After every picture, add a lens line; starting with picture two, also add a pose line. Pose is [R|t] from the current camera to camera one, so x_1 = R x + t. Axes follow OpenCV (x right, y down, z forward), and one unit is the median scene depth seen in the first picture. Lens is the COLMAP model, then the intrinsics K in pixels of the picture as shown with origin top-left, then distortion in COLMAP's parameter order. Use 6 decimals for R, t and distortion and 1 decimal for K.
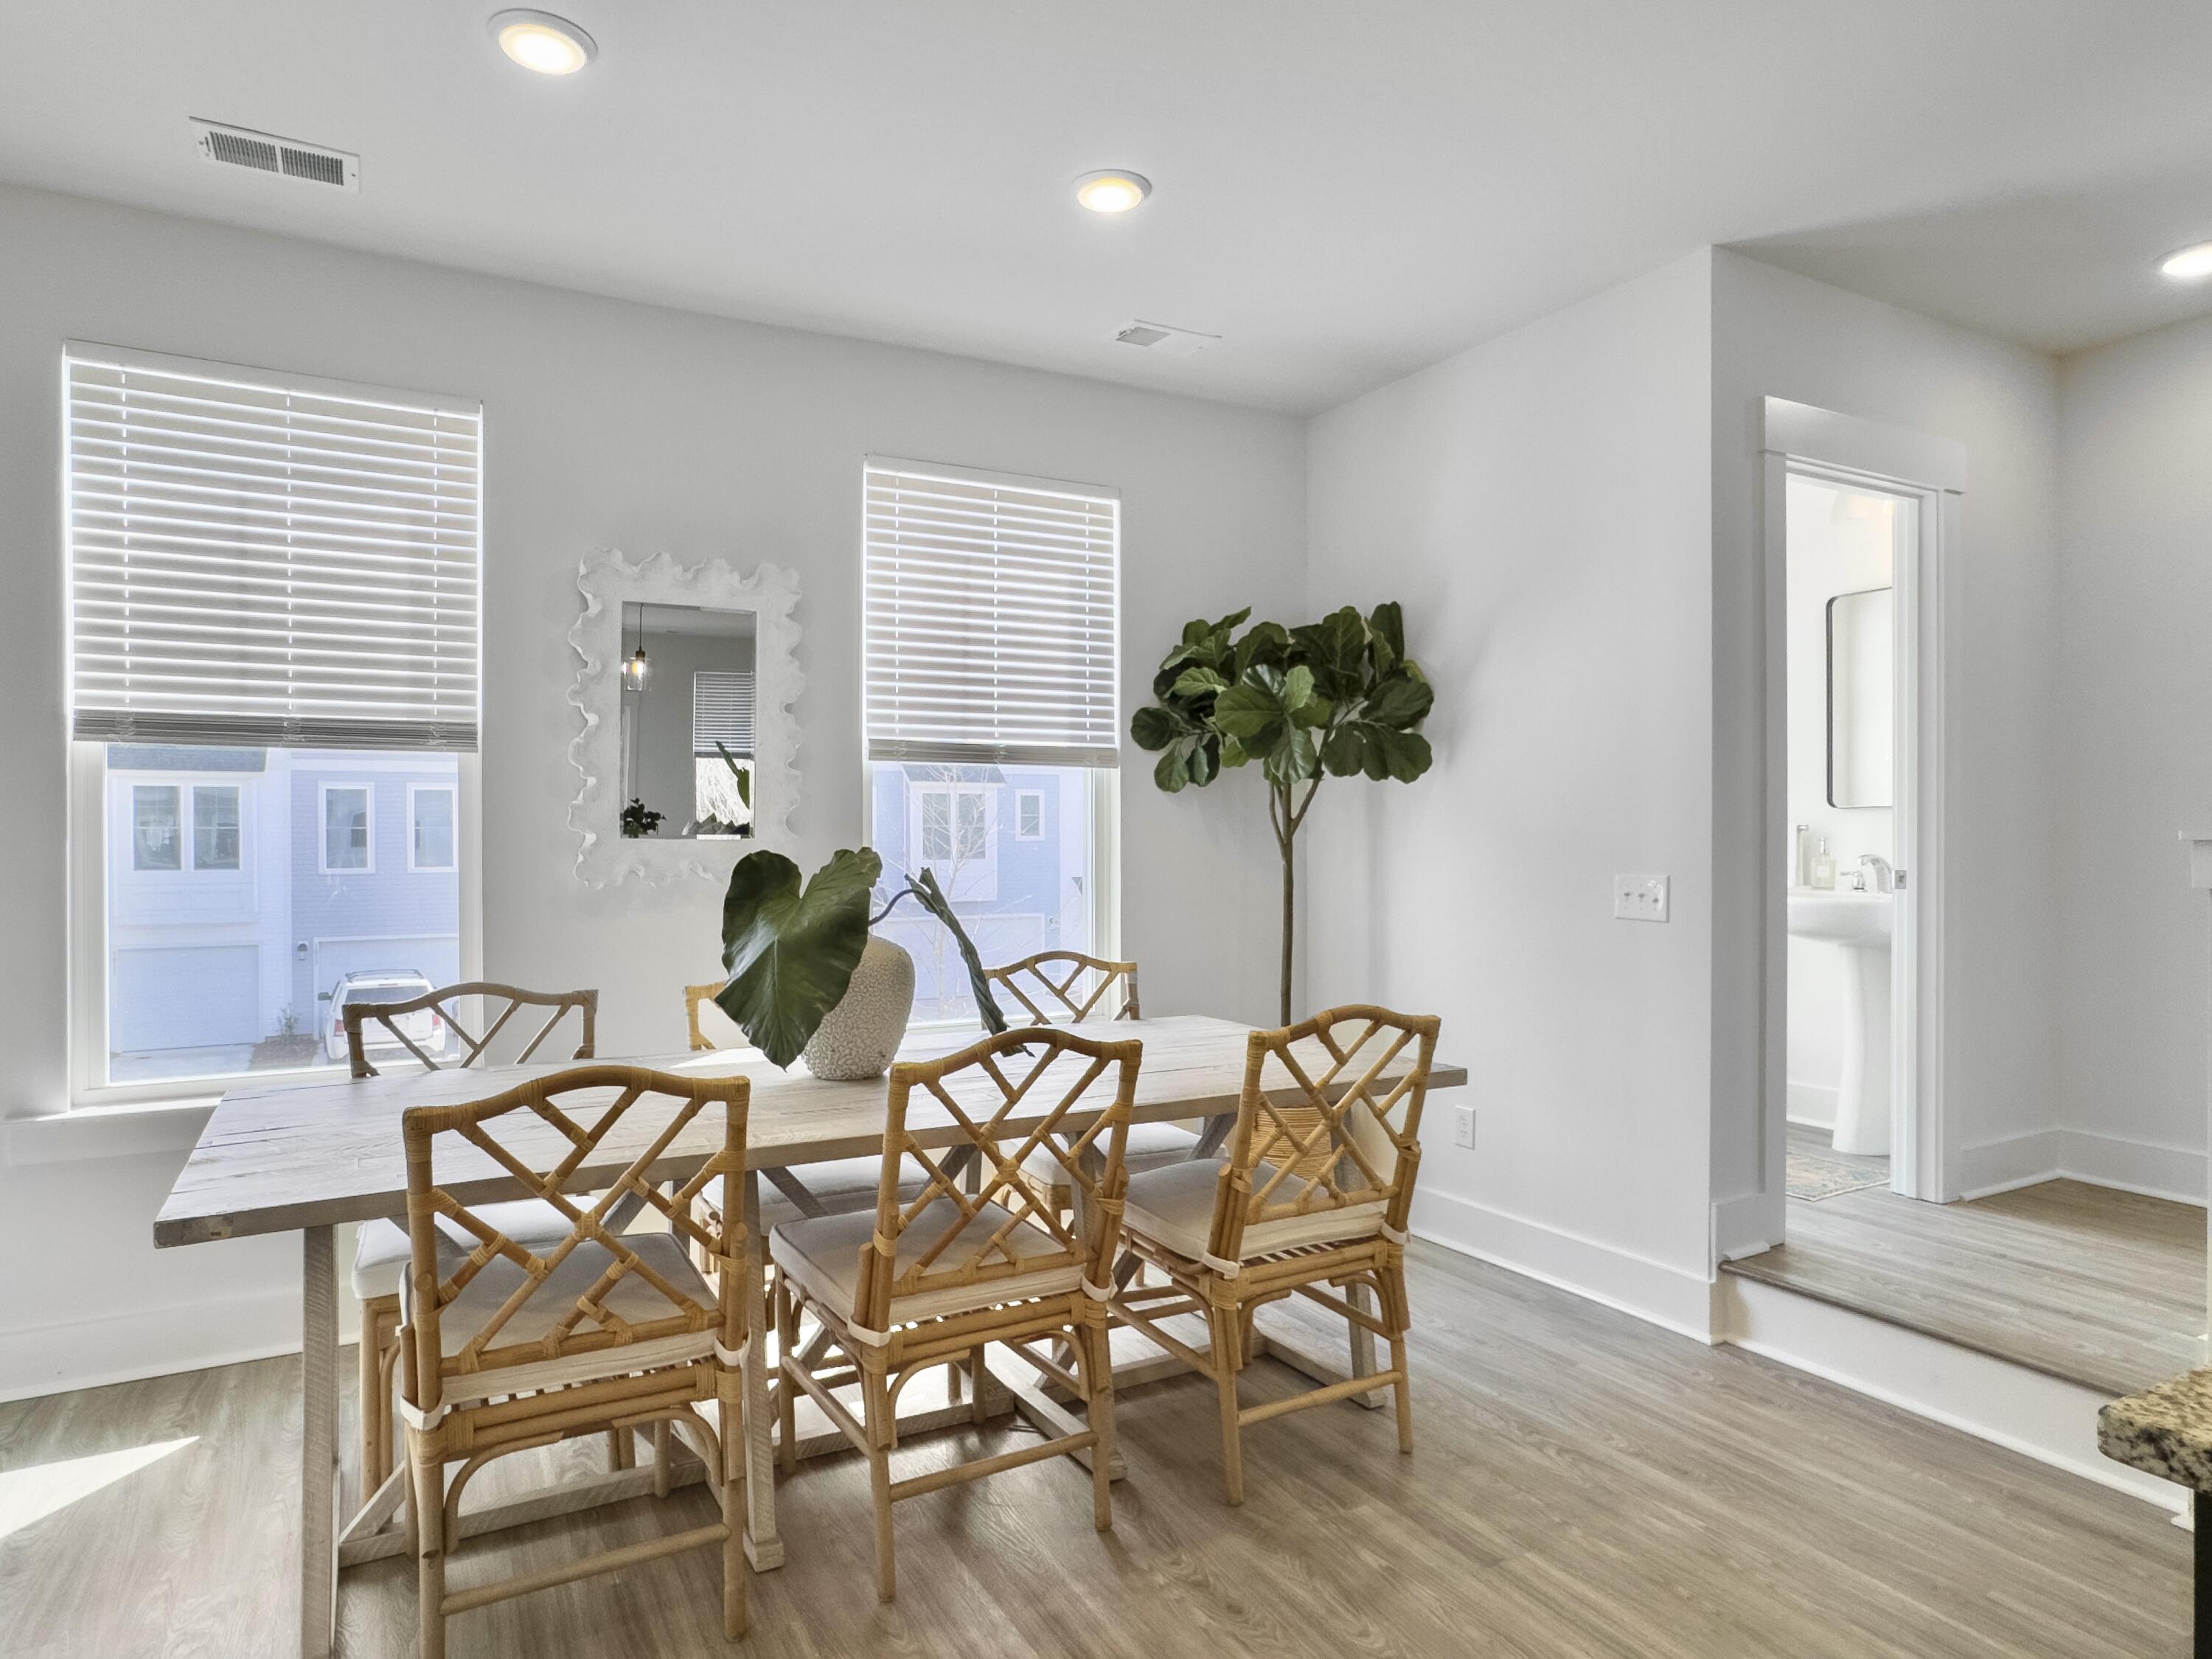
lens RADIAL K [[1369.9, 0, 1086.7], [0, 1369.9, 836.5], [0, 0, 1]] dist [0.005250, 0.011822]
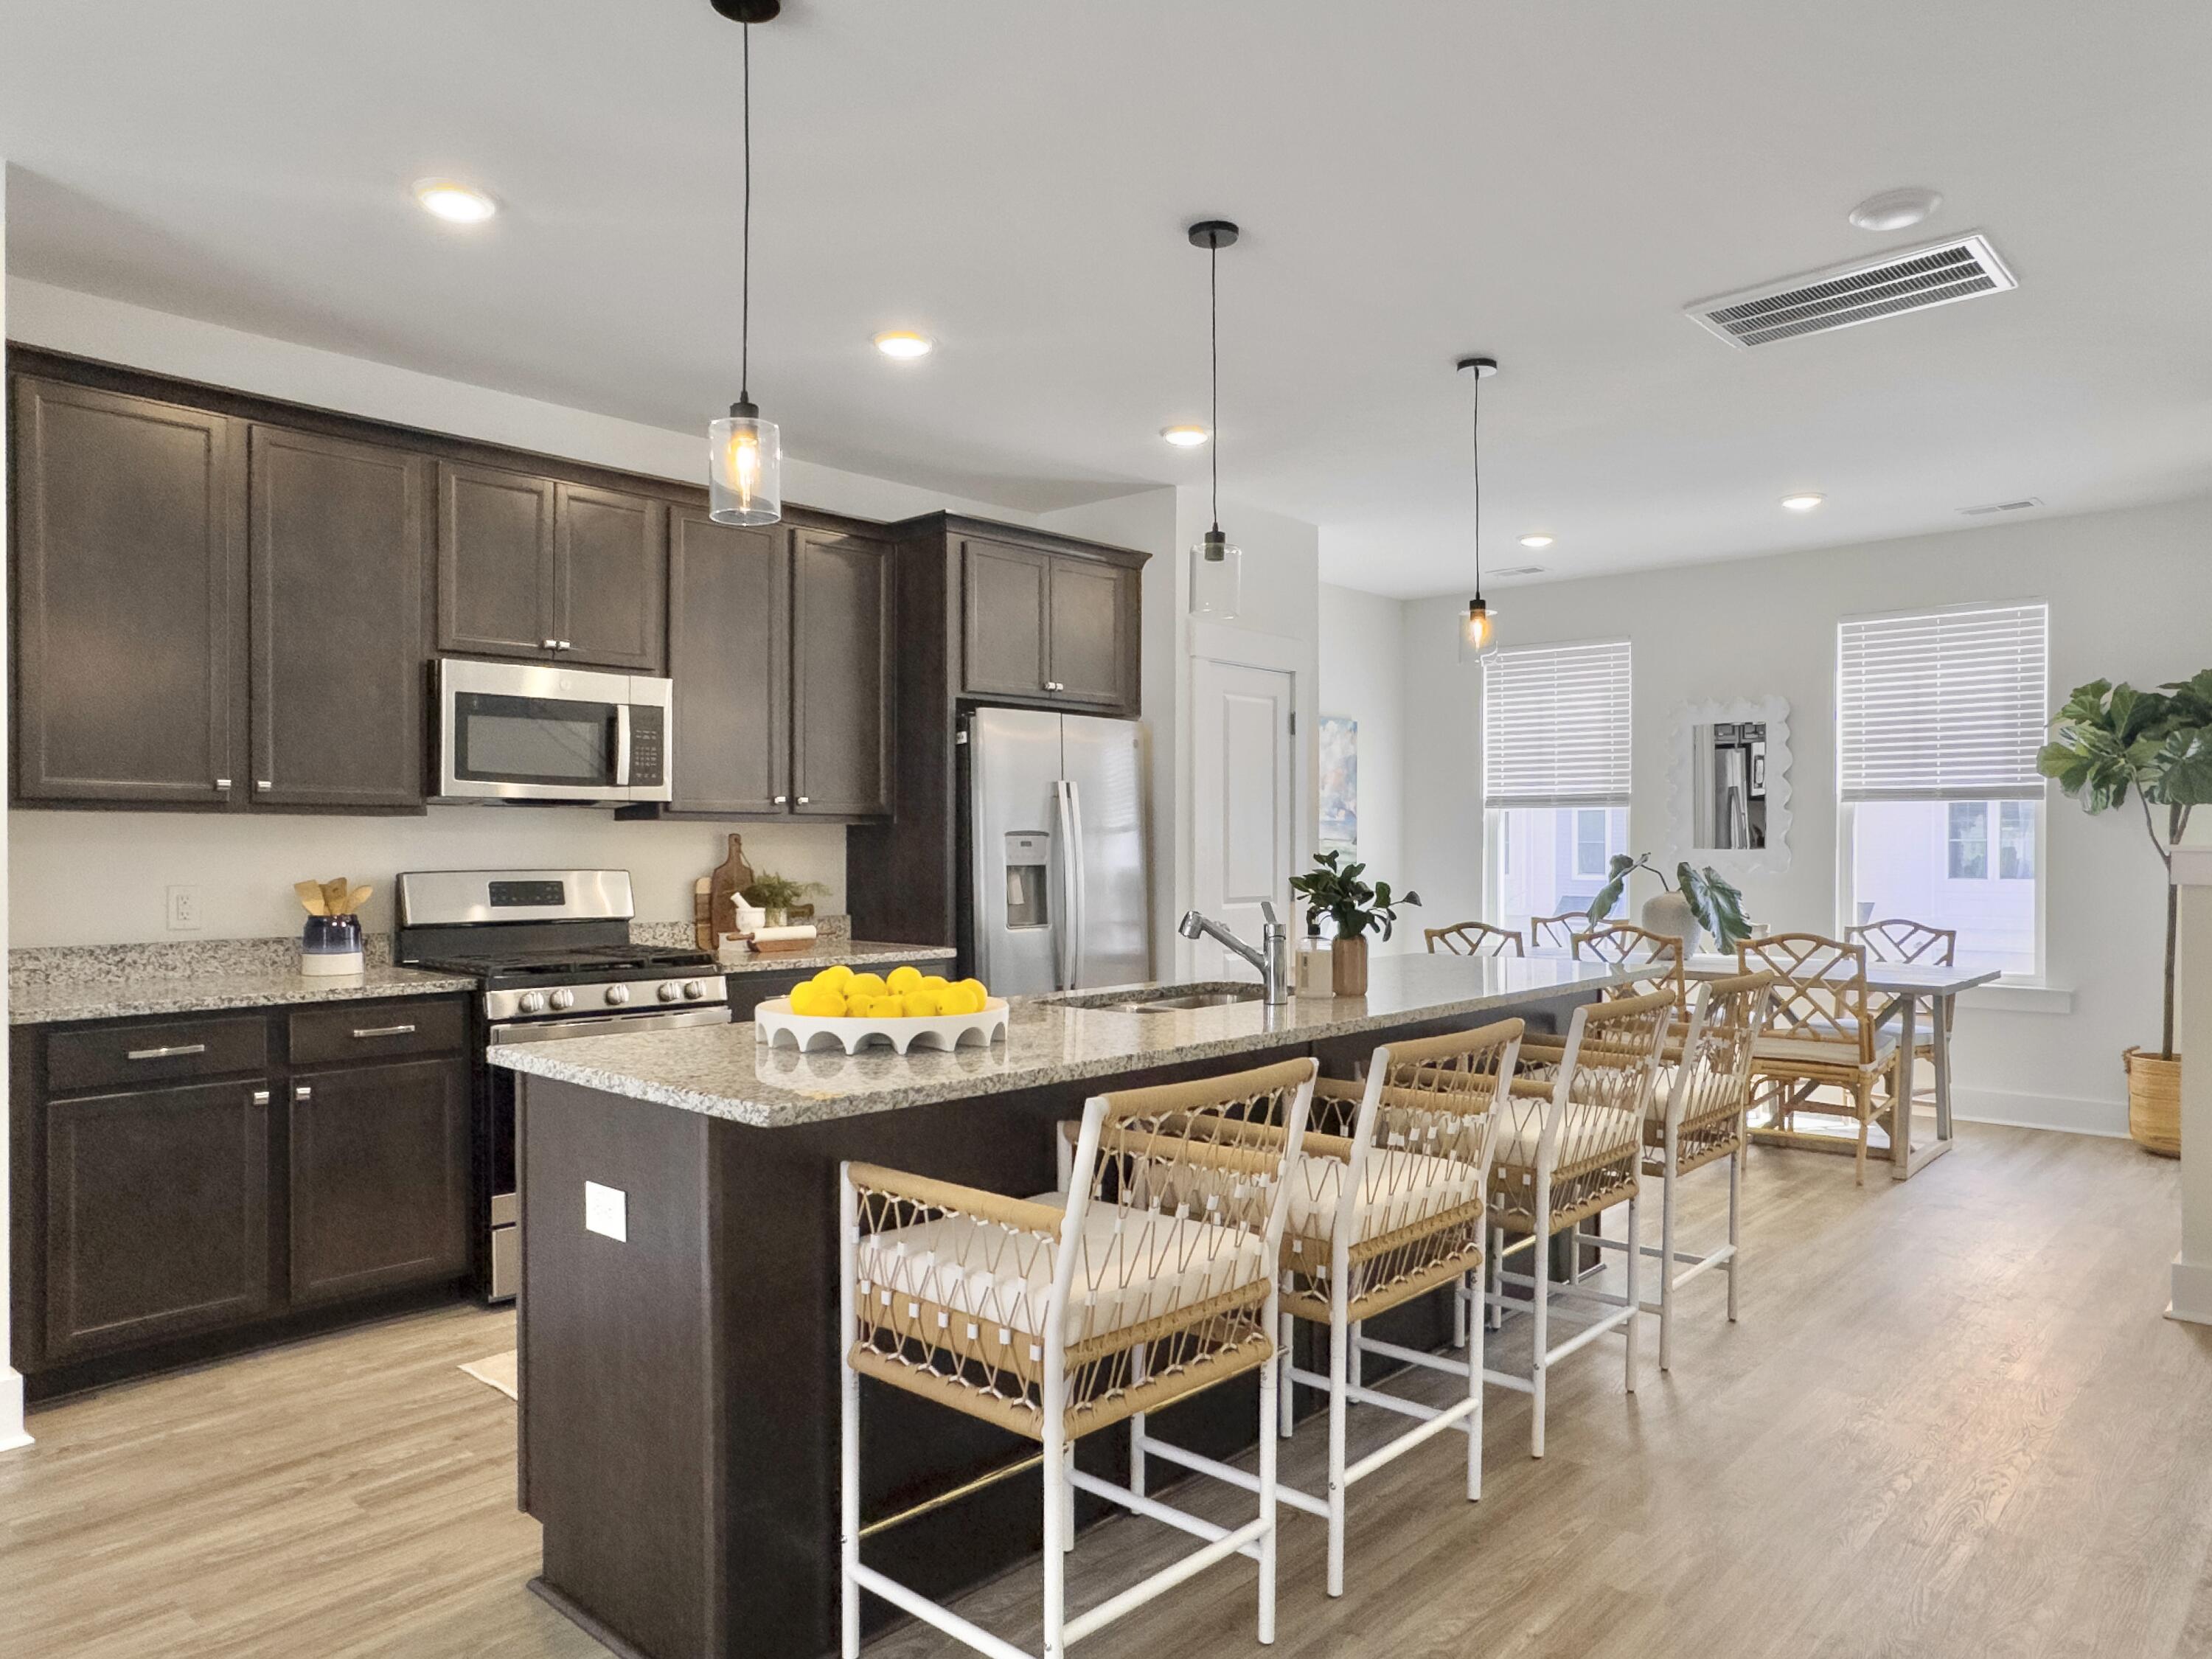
lens RADIAL K [[1459.2, 0, 1094.1], [0, 1459.2, 850.9], [0, 0, 1]] dist [-0.079985, 0.087416]
pose [[0.325702, 0.004499, -0.945462, 1.364834], [-0.004401, 0.999985, 0.003243, 0.002398], [0.945462, 0.003104, 0.325717, -0.477760]]
